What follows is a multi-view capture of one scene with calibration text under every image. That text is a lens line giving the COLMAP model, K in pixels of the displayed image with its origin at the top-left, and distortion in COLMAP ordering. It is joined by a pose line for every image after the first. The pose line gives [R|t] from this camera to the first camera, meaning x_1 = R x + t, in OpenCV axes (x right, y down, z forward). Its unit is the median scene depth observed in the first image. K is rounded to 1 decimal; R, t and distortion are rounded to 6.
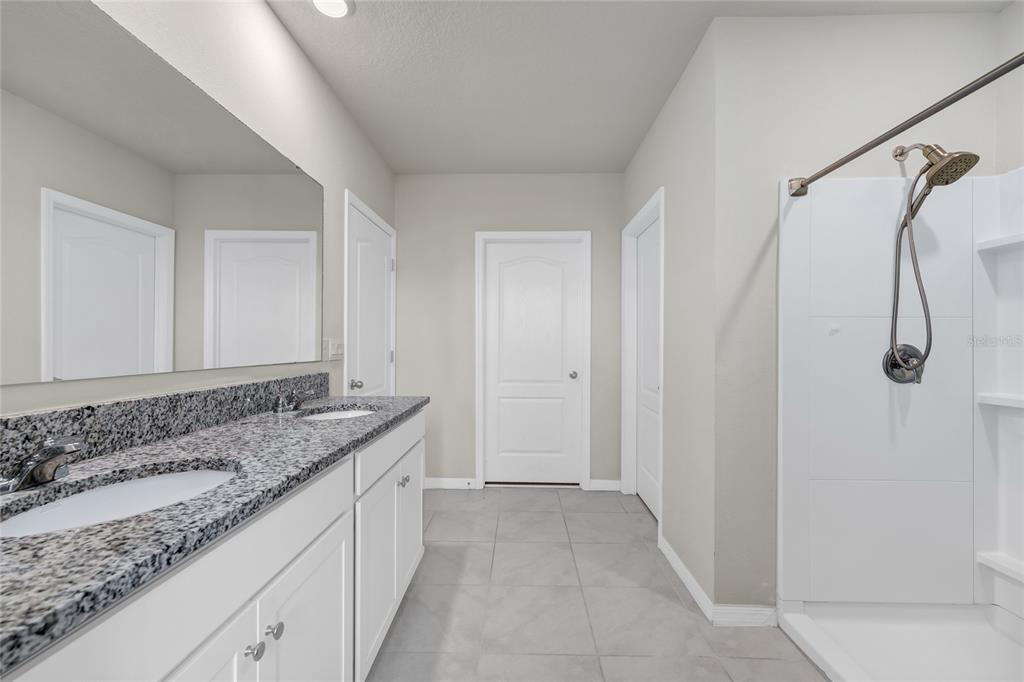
lens RADIAL K [[420.3, 0, 512.5], [0, 420.3, 343.1], [0, 0, 1]] dist [0.001284, -0.000175]
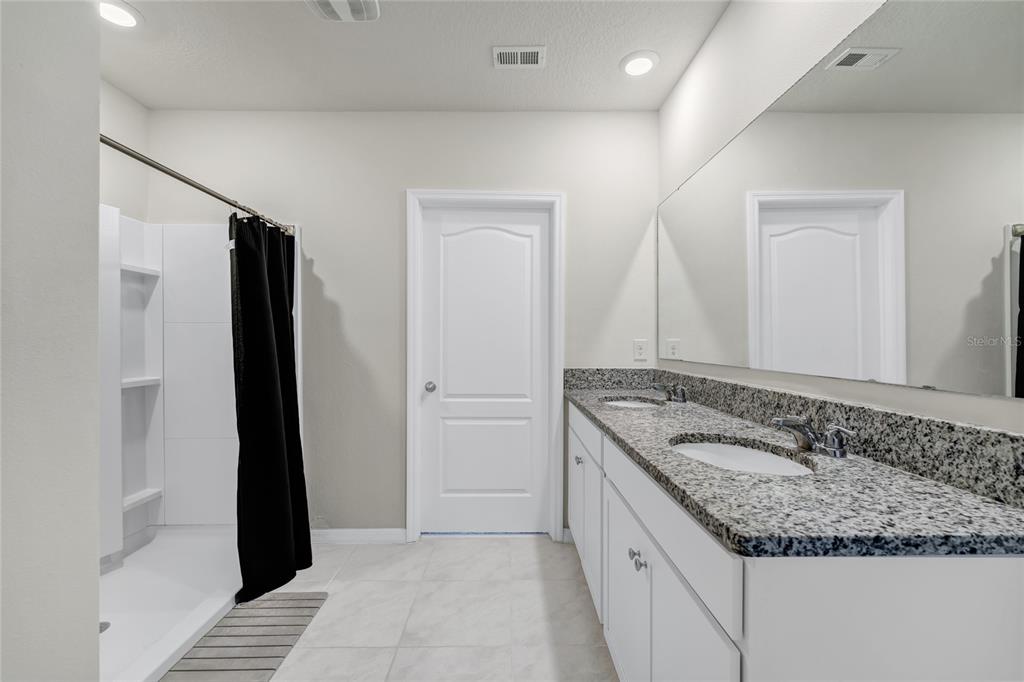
lens RADIAL K [[420.3, 0, 512.6], [0, 420.3, 341.6], [0, 0, 1]] dist [0.001284, -0.000175]
pose [[-0.998638, -0.025204, -0.045682, -0.030593], [-0.025140, 0.999682, -0.001983, 0.006968], [0.045717, -0.000832, -0.998954, 1.899673]]
